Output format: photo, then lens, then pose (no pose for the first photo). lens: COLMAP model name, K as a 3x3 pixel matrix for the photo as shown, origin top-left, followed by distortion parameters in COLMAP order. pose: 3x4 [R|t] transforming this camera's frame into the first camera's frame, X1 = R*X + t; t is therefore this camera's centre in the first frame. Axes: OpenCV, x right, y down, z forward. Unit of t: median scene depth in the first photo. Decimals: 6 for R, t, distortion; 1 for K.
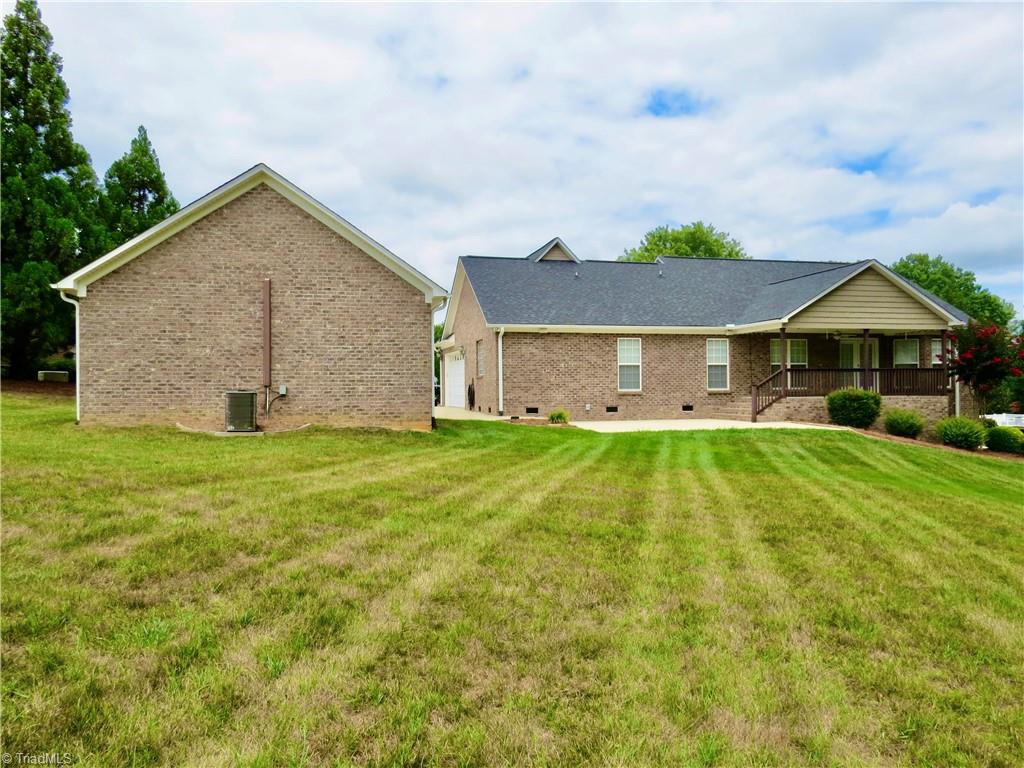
lens RADIAL K [[769.8, 0, 512.0], [0, 769.8, 381.8], [0, 0, 1]] dist [-0.012209, -0.002890]
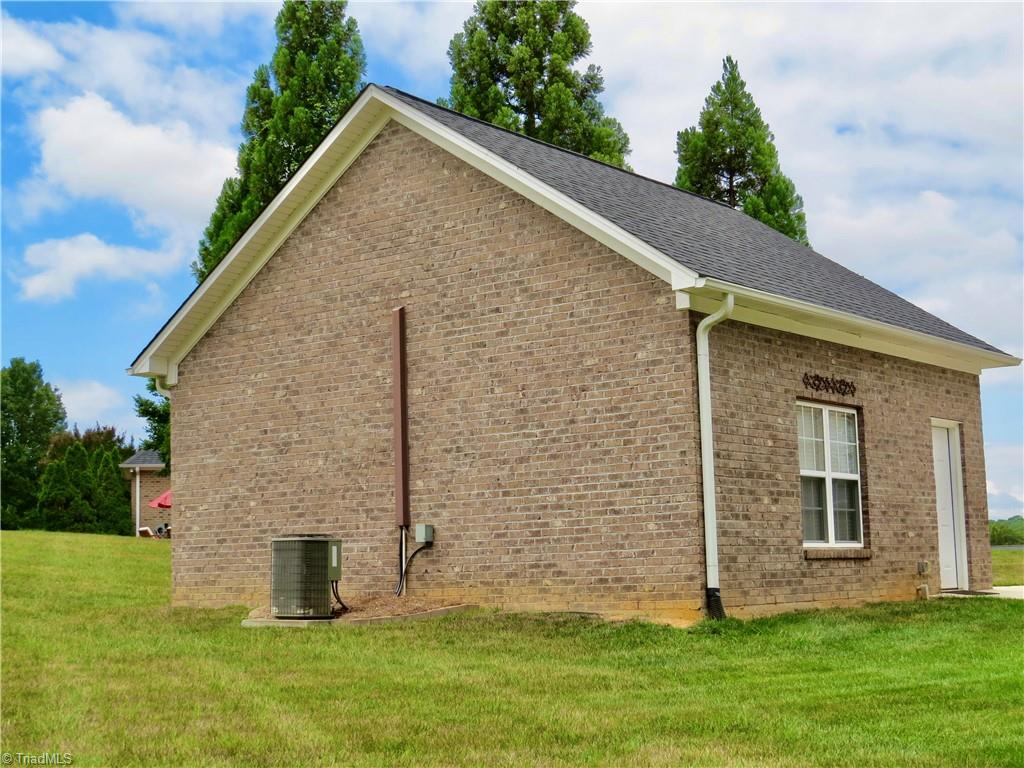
lens RADIAL K [[1585.7, 0, 512.2], [0, 1585.7, 384.9], [0, 0, 1]] dist [-0.040765, 0.000000]
pose [[0.636399, -0.108805, -0.763648, 0.497747], [0.028942, 0.992673, -0.117317, 0.036200], [0.770817, 0.052559, 0.634885, 0.415061]]
